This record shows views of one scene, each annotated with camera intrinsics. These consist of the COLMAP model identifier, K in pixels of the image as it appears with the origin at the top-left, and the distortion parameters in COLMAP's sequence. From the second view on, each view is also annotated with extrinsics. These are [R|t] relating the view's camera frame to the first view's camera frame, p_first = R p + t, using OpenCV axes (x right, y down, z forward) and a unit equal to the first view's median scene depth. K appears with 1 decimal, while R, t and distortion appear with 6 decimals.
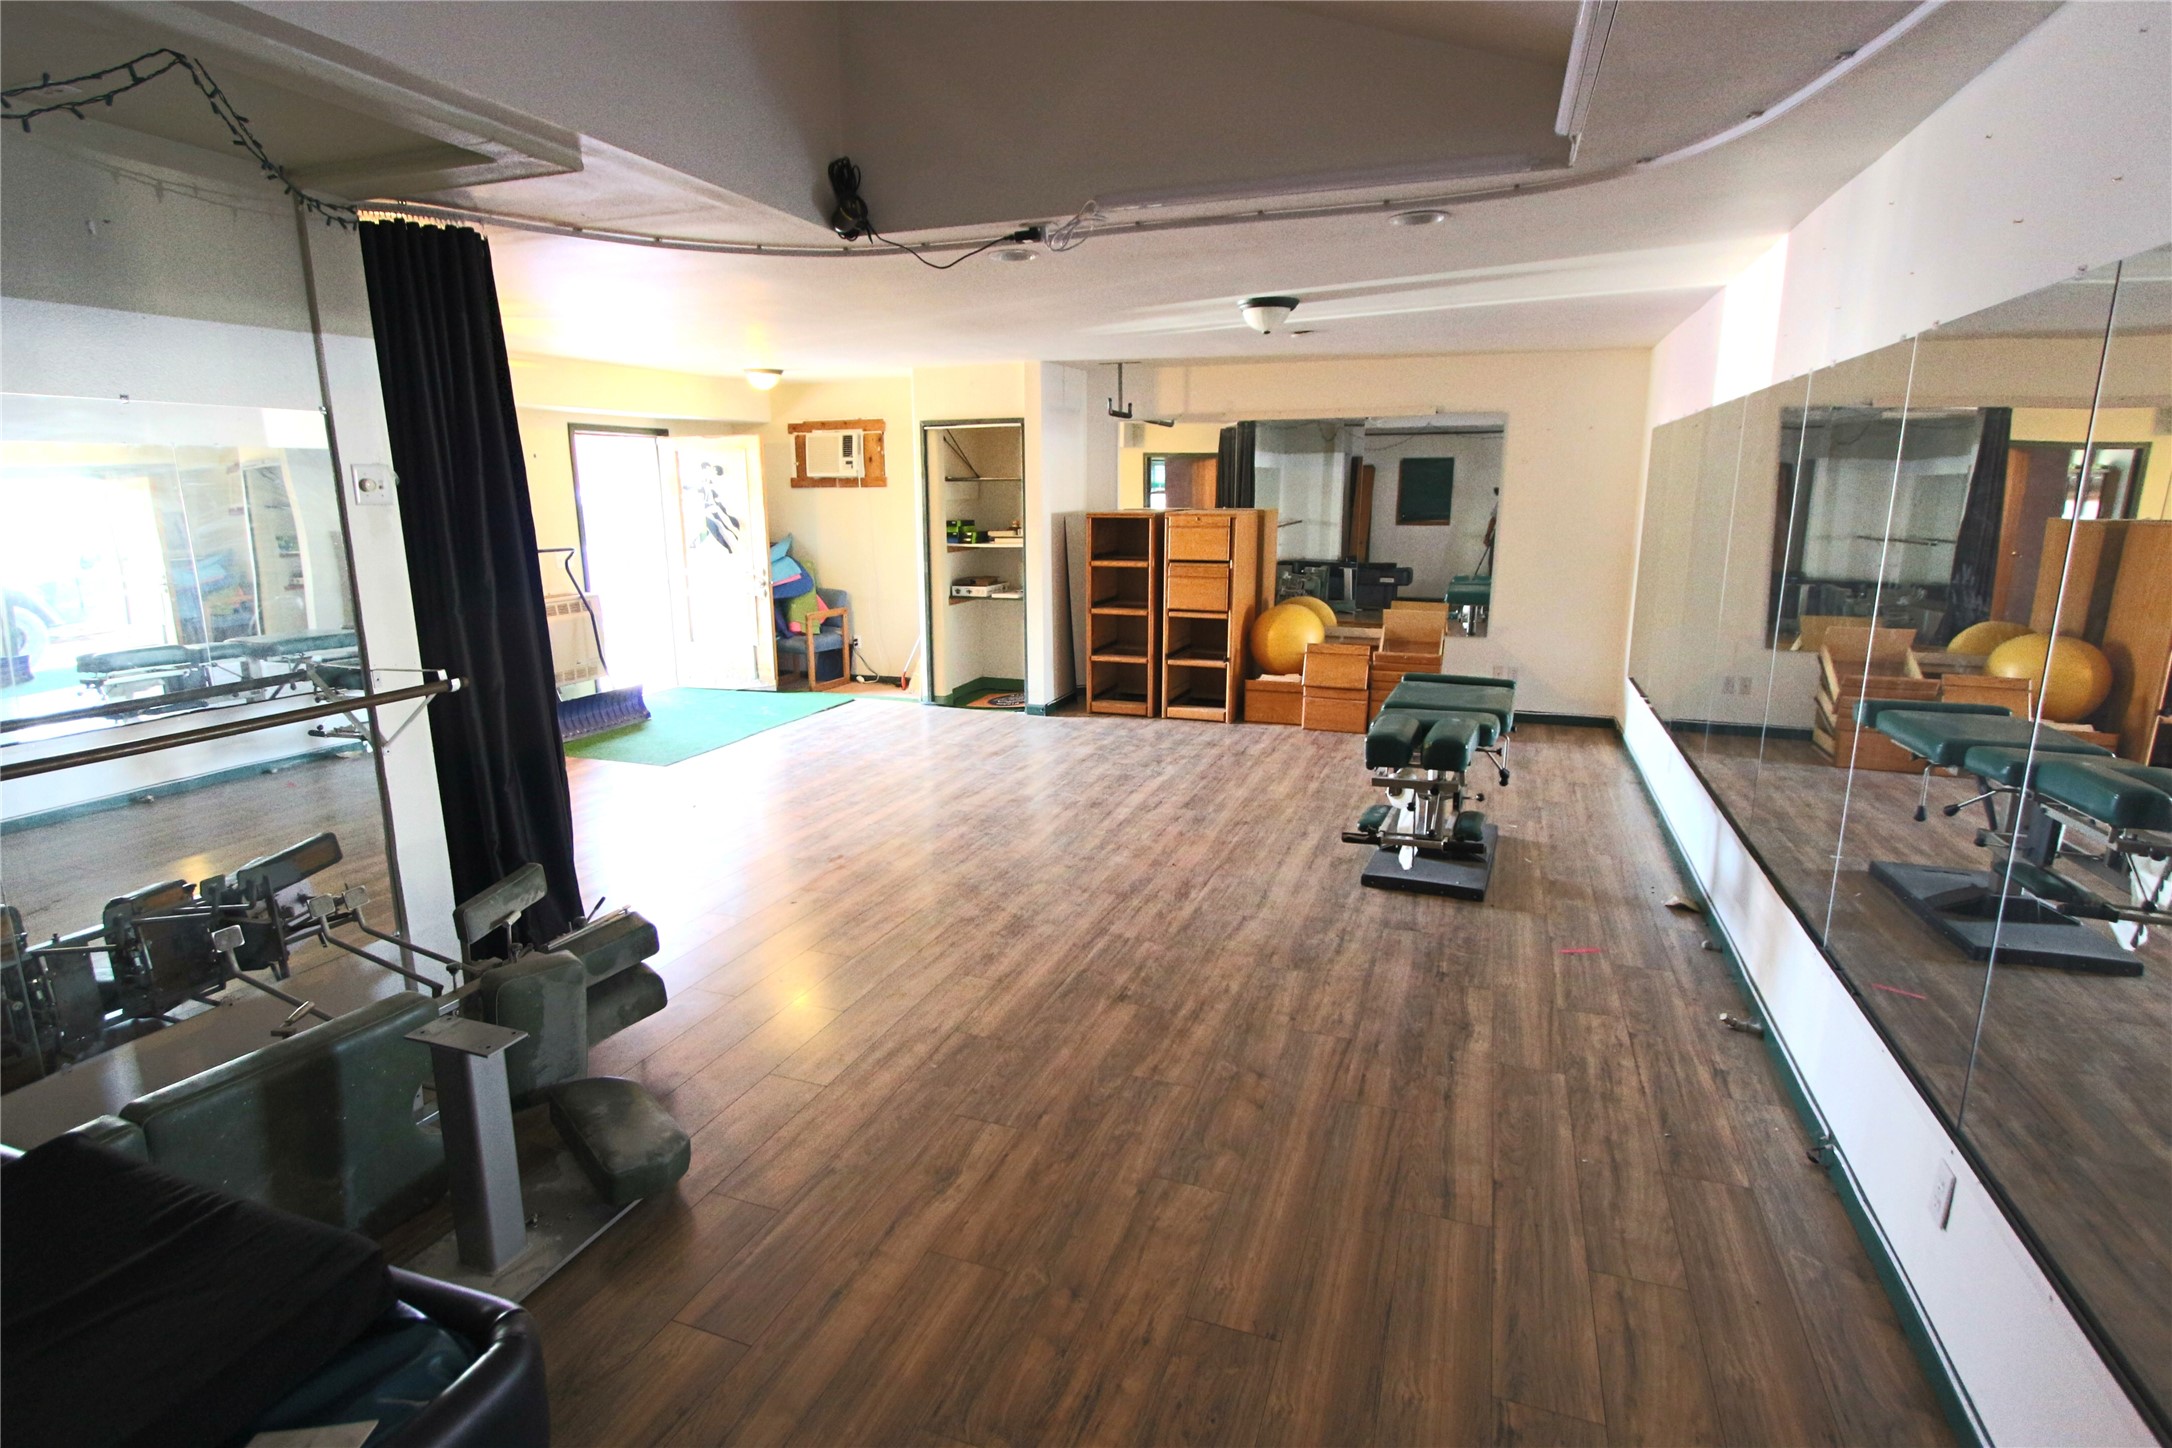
lens RADIAL K [[1113.9, 0, 1072.2], [0, 1113.9, 725.9], [0, 0, 1]] dist [0.001181, 0.000671]
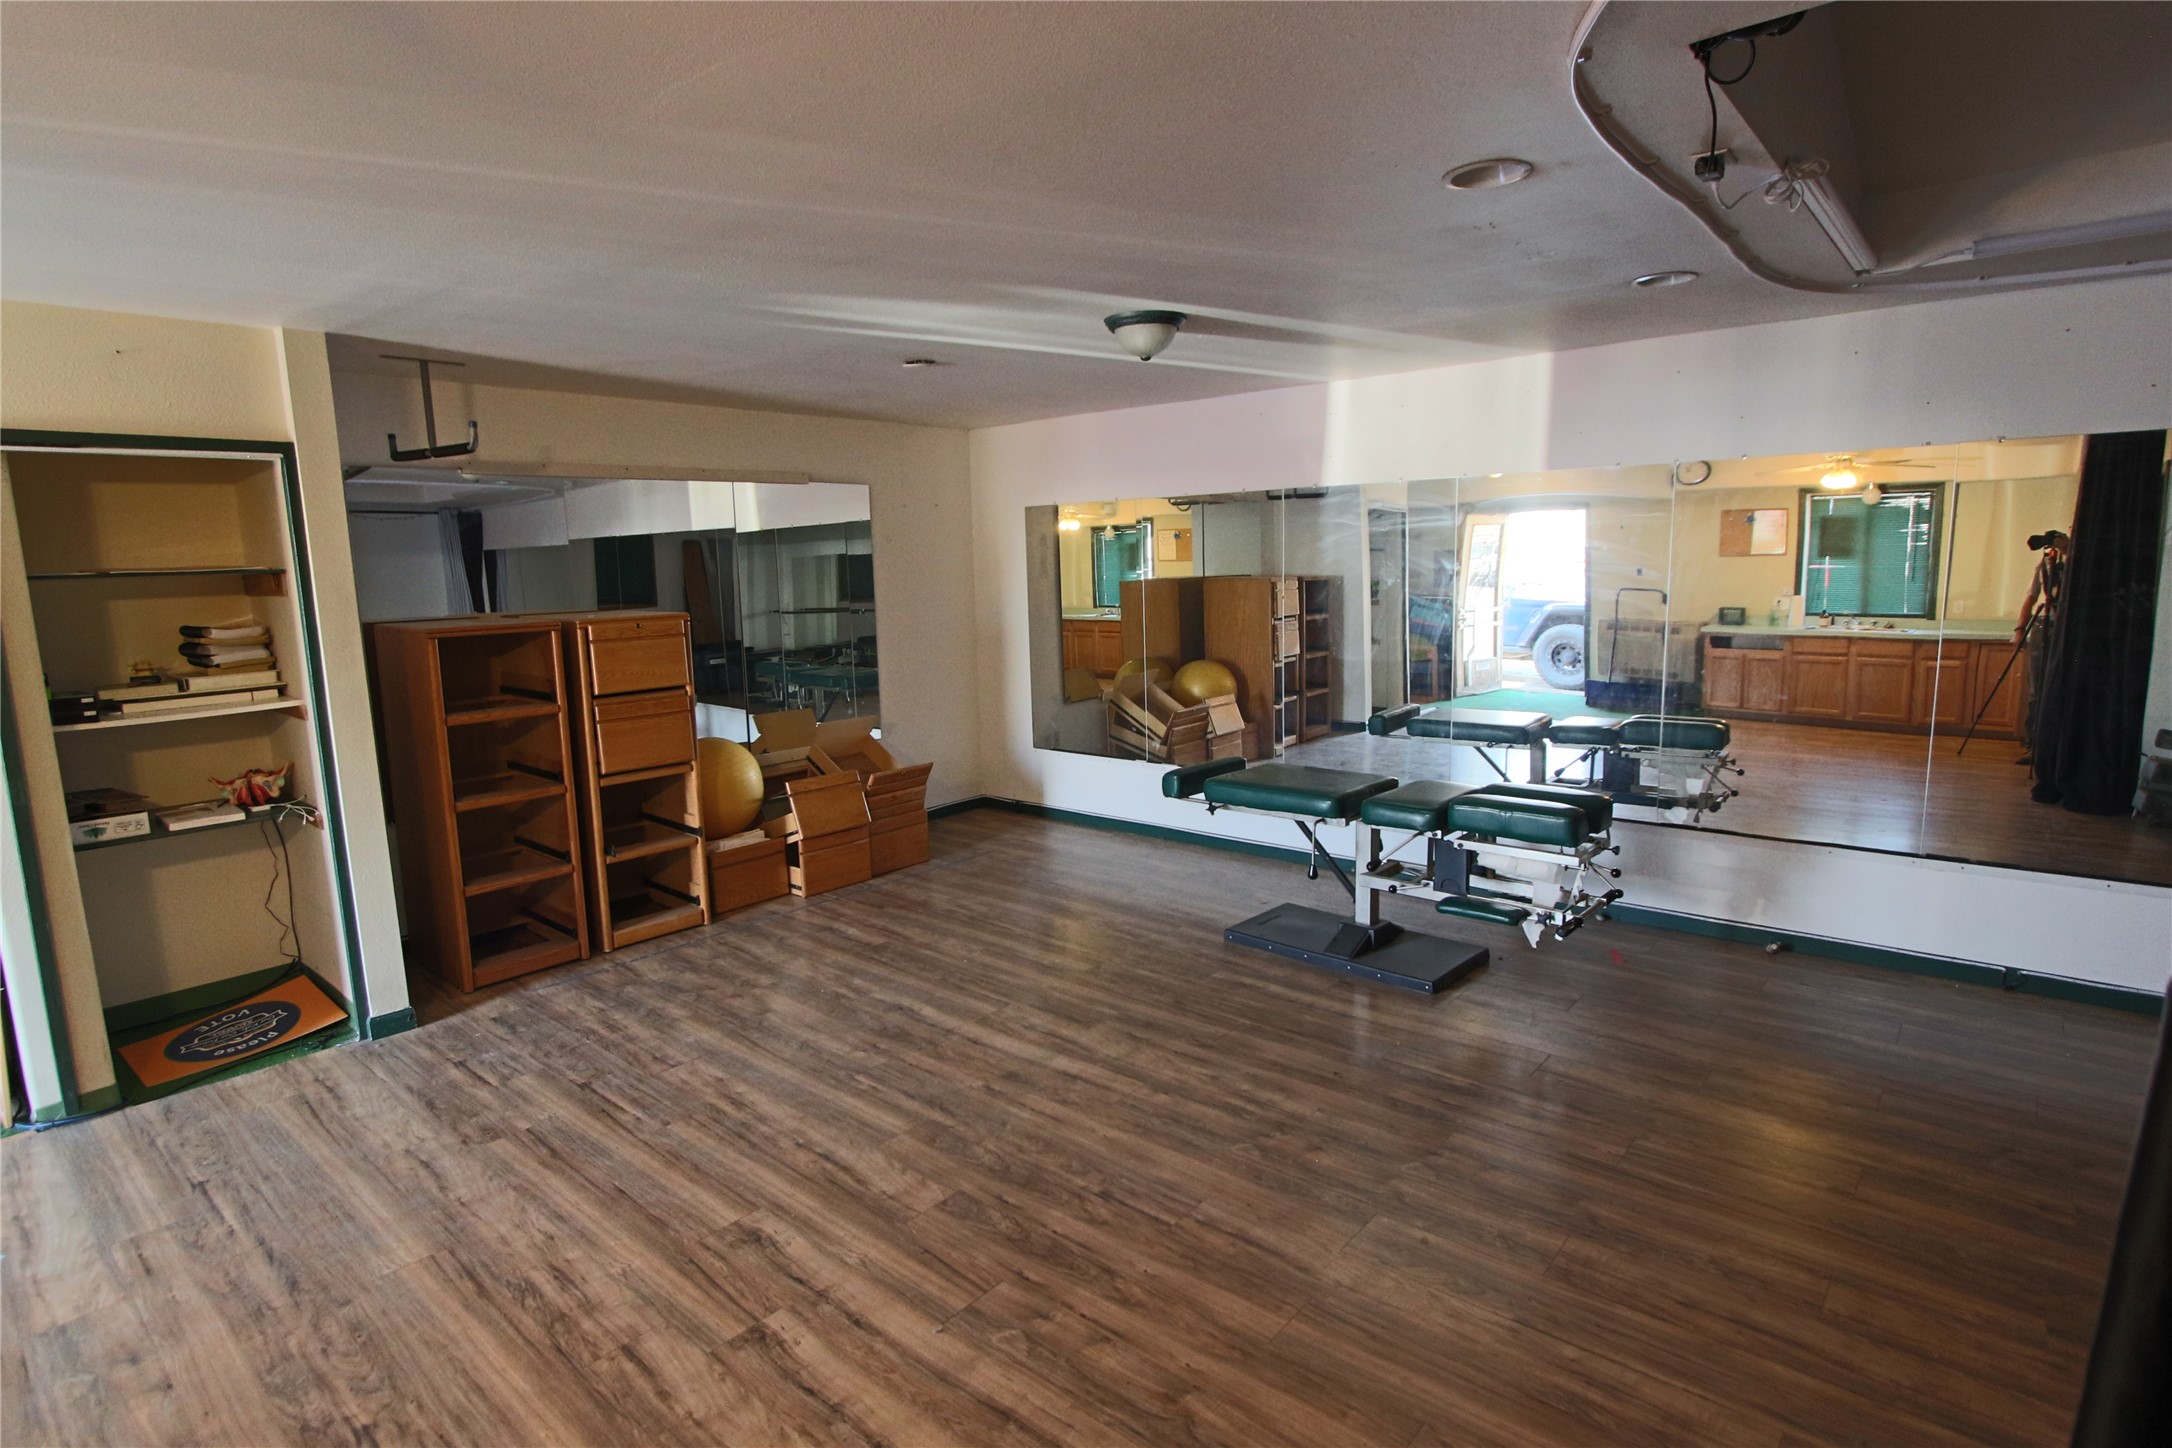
lens RADIAL K [[1113.9, 0, 1070.0], [0, 1113.9, 728.7], [0, 0, 1]] dist [0.001181, 0.000671]
pose [[0.354088, -0.149856, 0.923128, -0.375203], [0.221983, 0.972337, 0.072697, -0.114552], [-0.908485, 0.179178, 0.377558, 0.521706]]
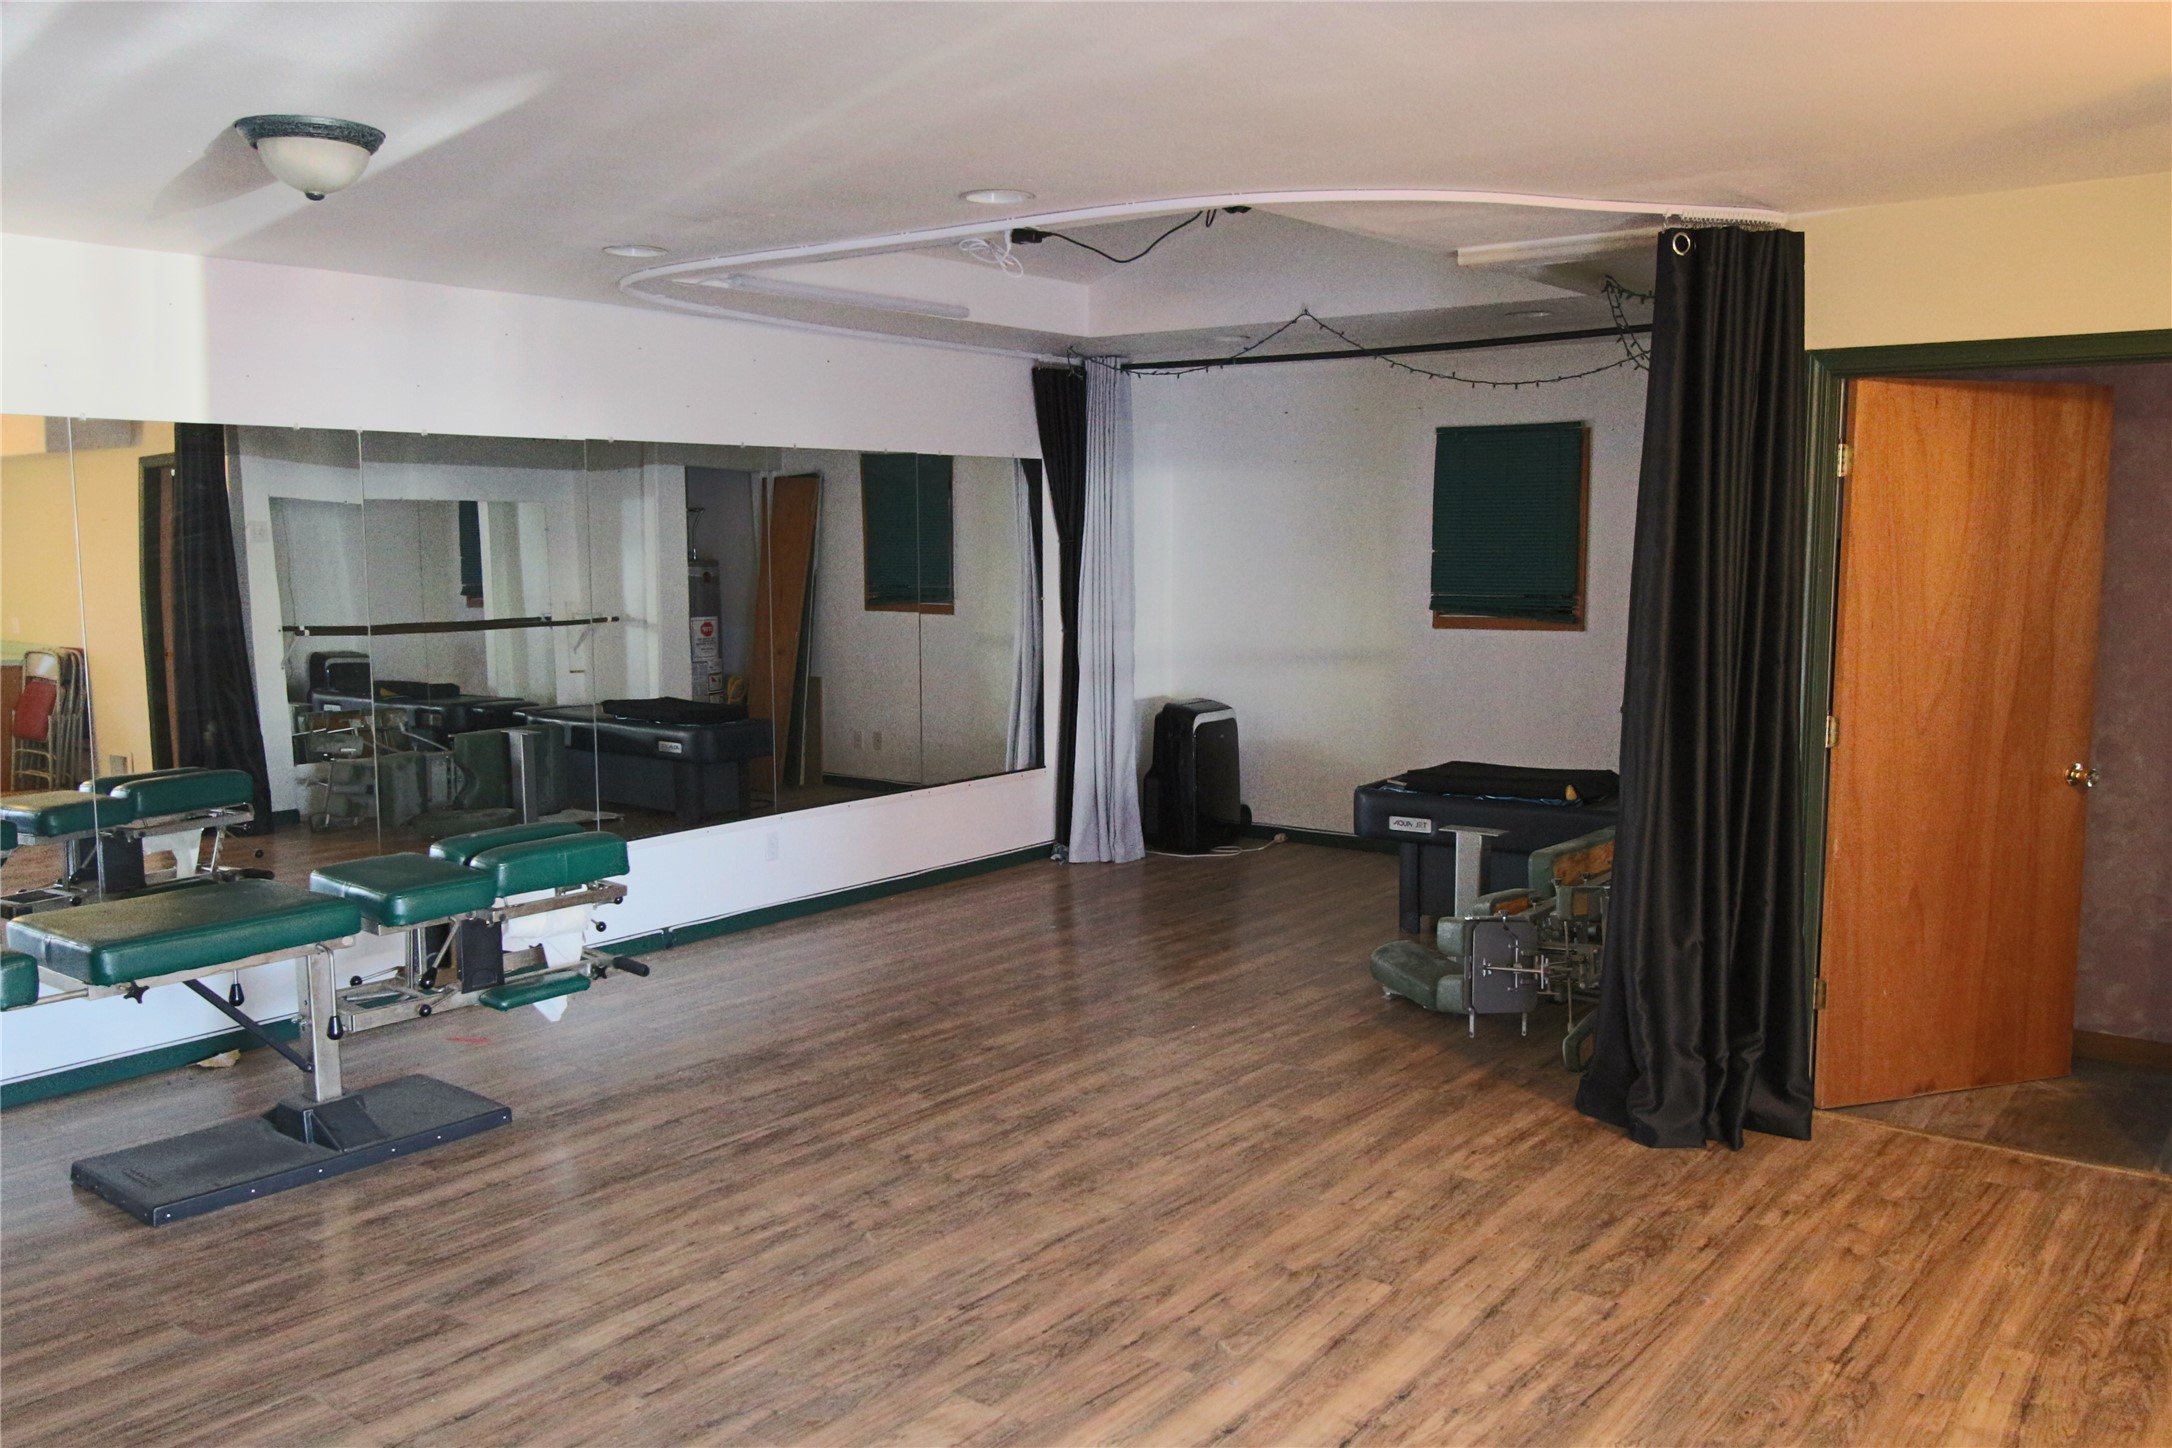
lens RADIAL K [[1806.4, 0, 1078.5], [0, 1806.4, 725.9], [0, 0, 1]] dist [-0.005761, 0.000270]
pose [[-0.959616, -0.023351, 0.280343, -0.211997], [0.065741, 0.950341, 0.304188, -0.226901], [-0.273524, 0.310334, -0.910427, 1.063374]]
